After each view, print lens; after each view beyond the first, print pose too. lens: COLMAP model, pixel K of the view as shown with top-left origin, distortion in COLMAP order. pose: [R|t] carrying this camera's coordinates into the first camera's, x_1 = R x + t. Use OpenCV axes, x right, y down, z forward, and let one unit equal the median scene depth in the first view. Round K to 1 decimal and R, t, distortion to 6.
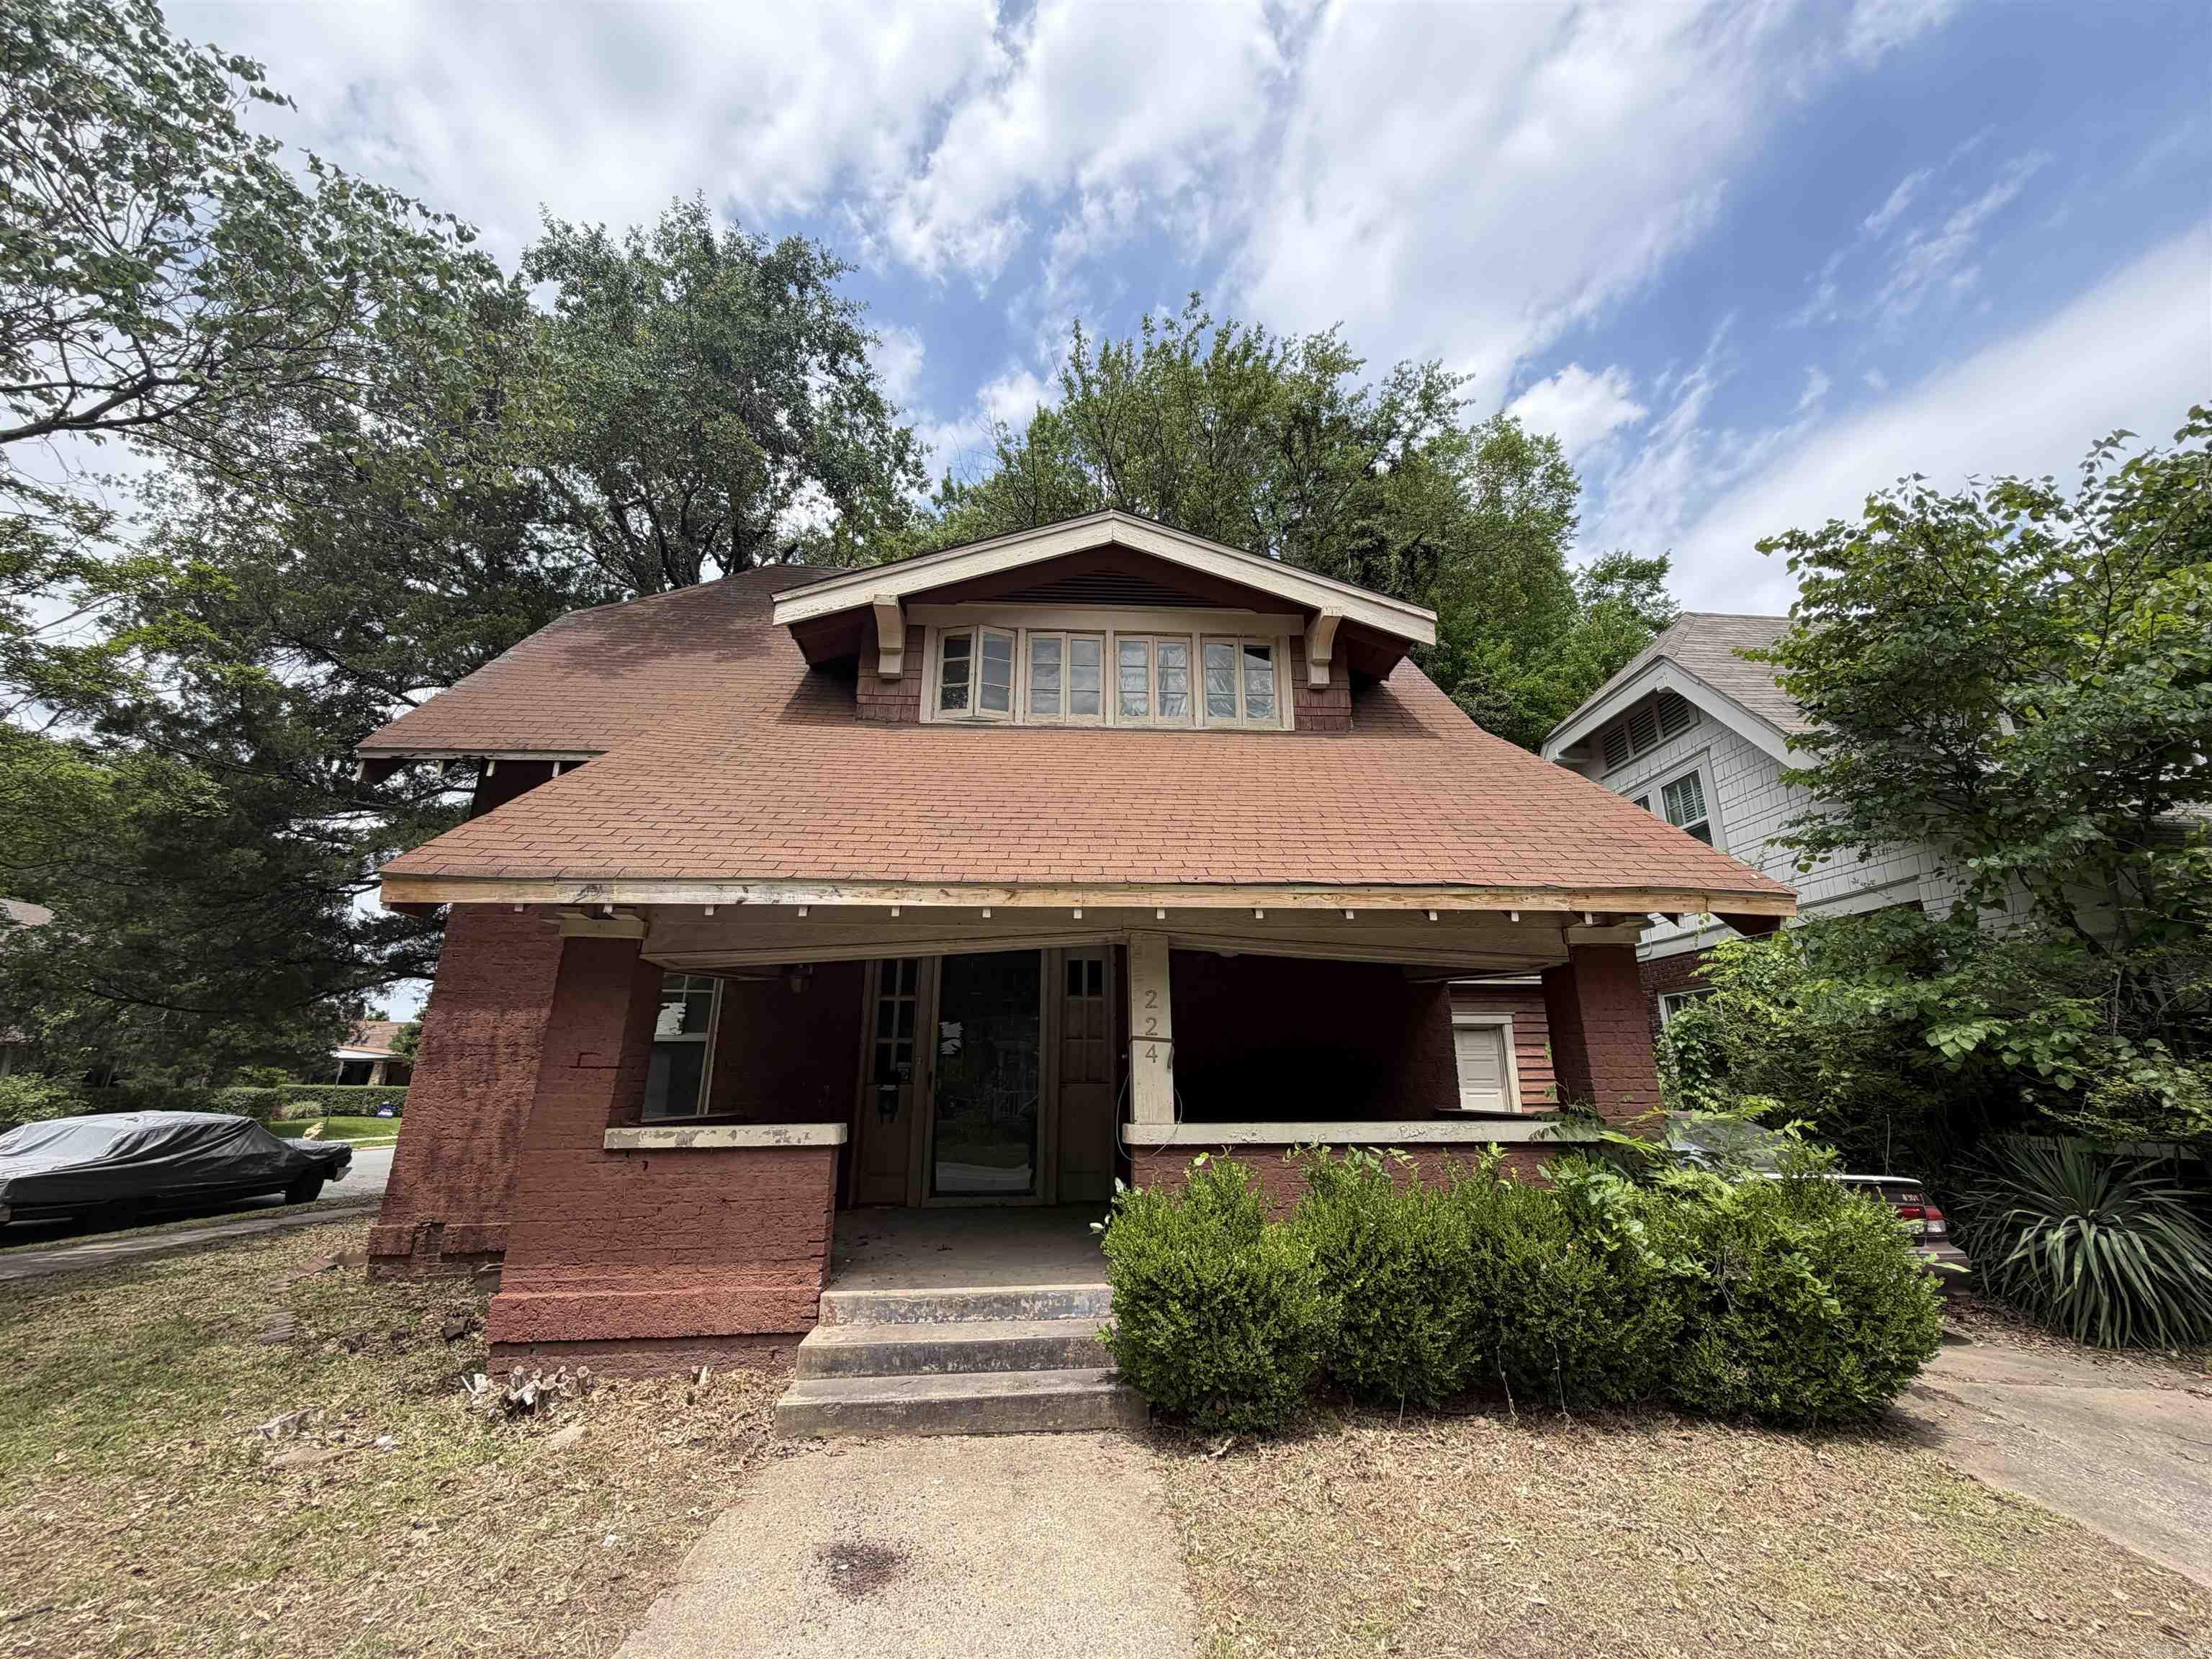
lens RADIAL K [[882.5, 0, 1098.9], [0, 882.5, 833.6], [0, 0, 1]] dist [-0.000362, 0.000111]
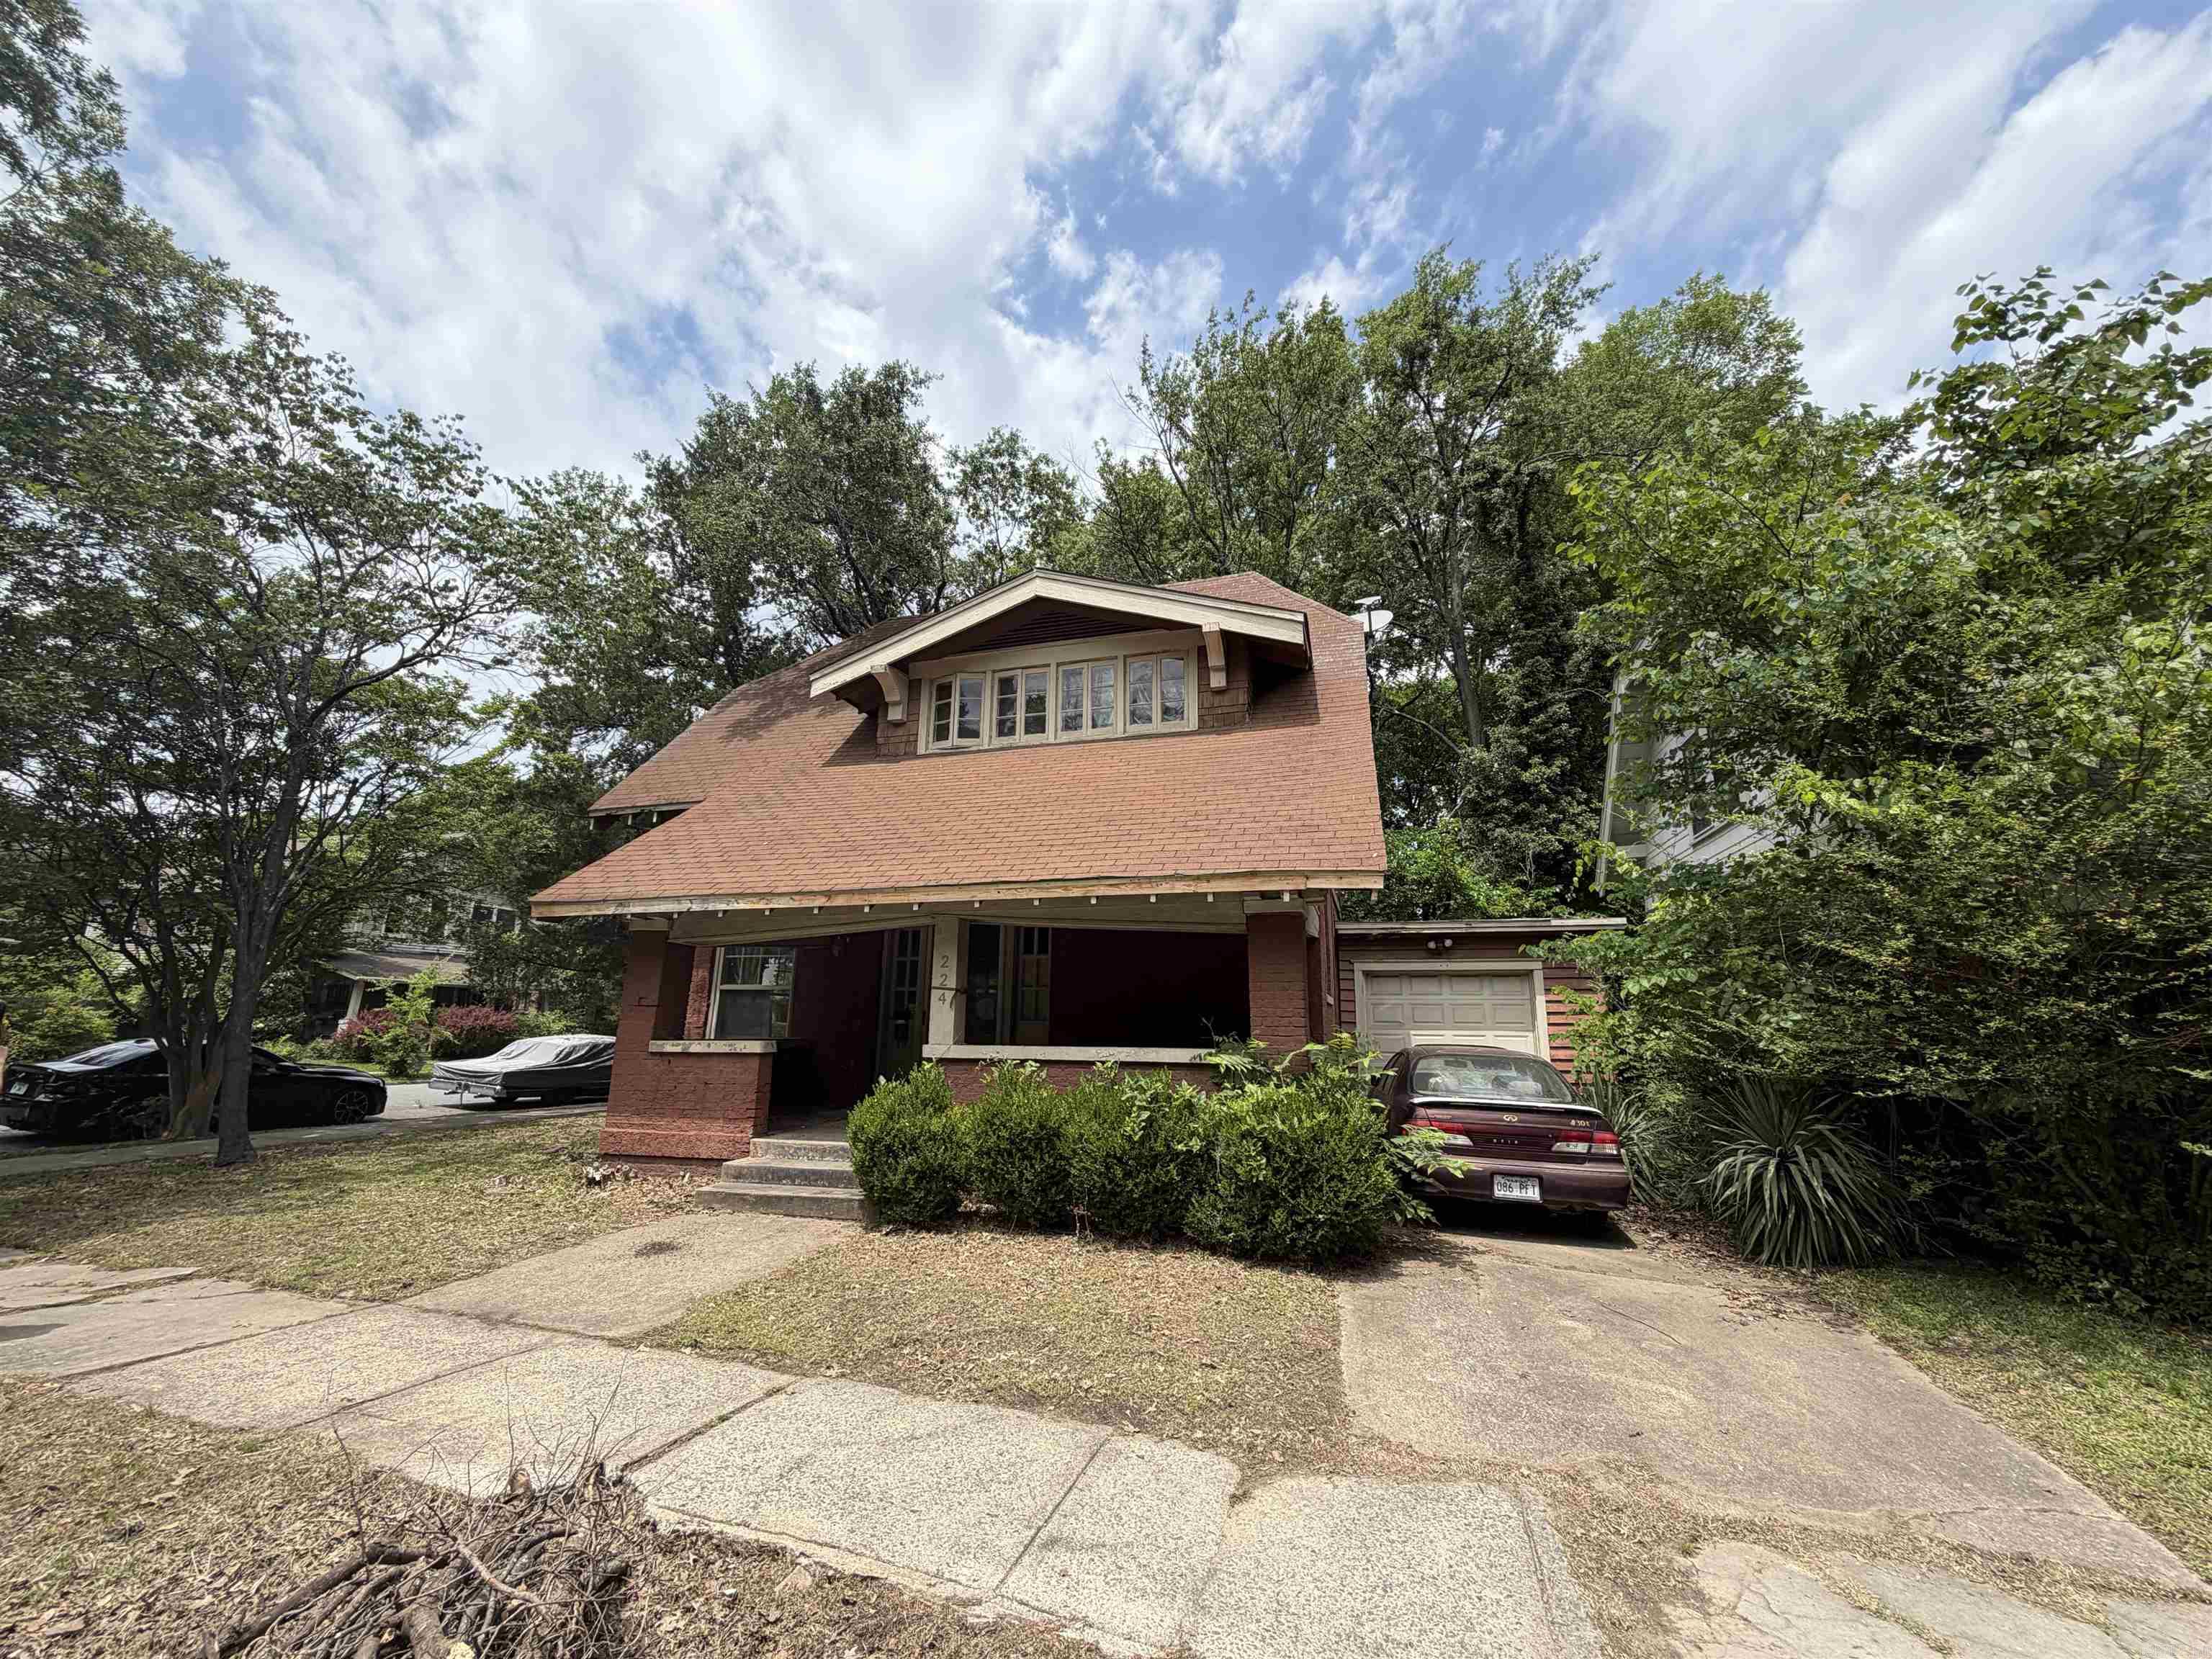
lens RADIAL K [[882.5, 0, 1098.9], [0, 882.5, 833.6], [0, 0, 1]] dist [-0.000362, 0.000111]
pose [[0.936650, -0.063399, -0.344480, 0.556075], [0.084001, 0.995440, 0.045196, -0.047318], [0.340044, -0.071270, 0.937705, -0.187461]]
